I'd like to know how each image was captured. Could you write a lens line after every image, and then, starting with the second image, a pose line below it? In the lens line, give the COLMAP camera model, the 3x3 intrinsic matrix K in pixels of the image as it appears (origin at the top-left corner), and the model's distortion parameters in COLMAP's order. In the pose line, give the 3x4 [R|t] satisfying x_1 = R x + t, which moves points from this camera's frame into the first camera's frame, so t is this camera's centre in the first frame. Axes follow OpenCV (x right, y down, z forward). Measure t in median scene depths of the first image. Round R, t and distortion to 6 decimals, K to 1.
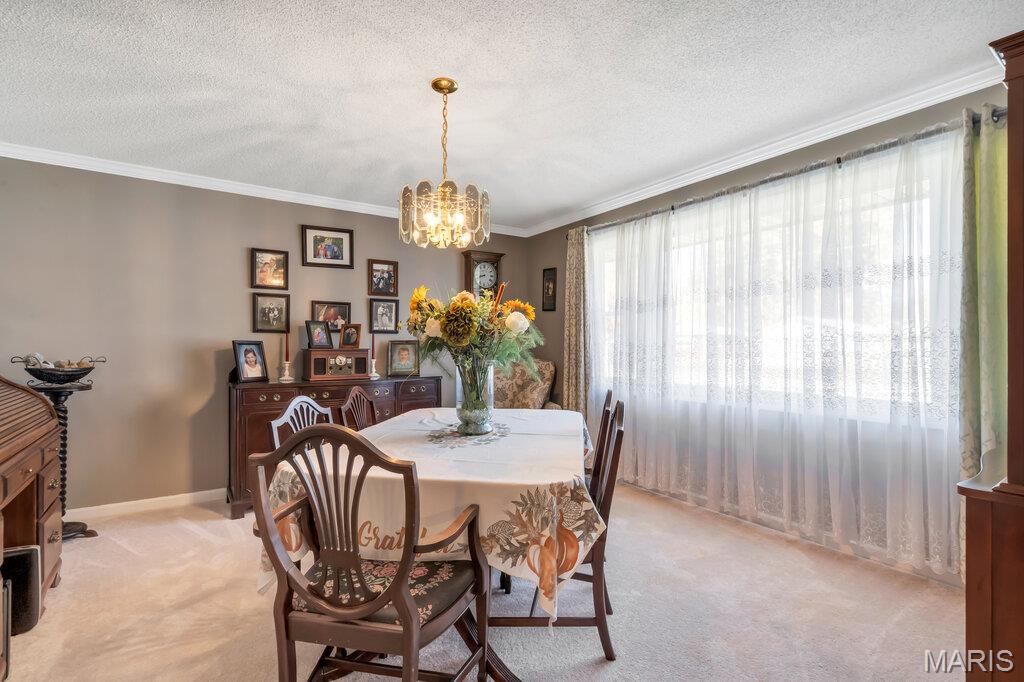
lens RADIAL K [[476.9, 0, 505.8], [0, 476.9, 341.5], [0, 0, 1]] dist [0.002816, -0.000151]
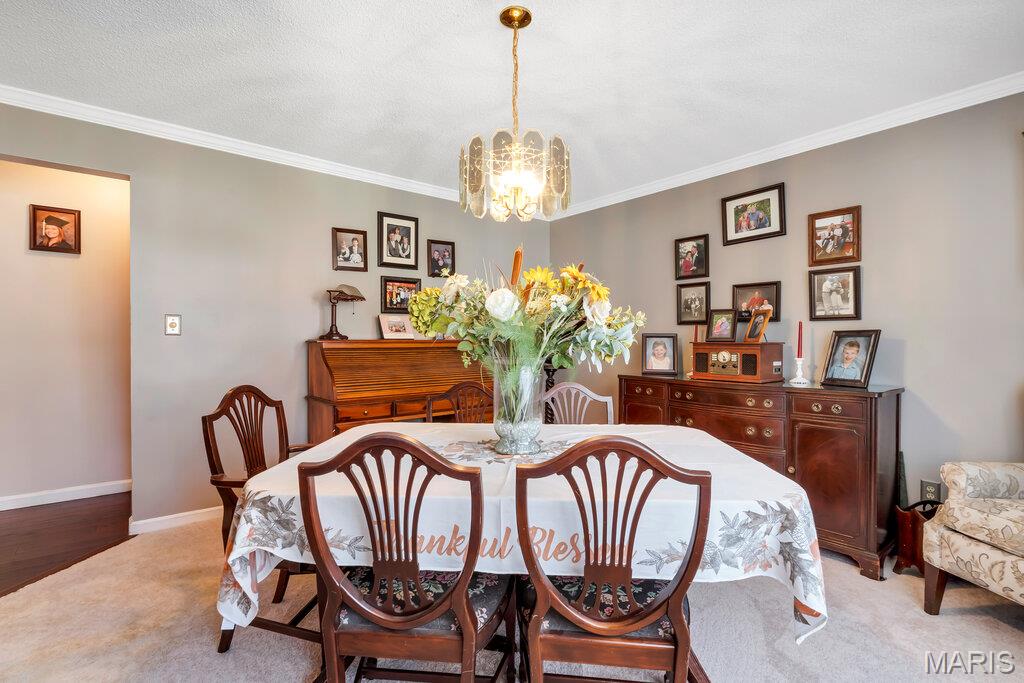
lens RADIAL K [[476.9, 0, 506.9], [0, 476.9, 340.2], [0, 0, 1]] dist [0.002816, -0.000151]
pose [[0.081584, 0.002868, -0.996662, 0.394519], [0.001536, 0.999994, 0.003004, 0.008067], [0.996665, -0.001776, 0.081579, 0.528665]]
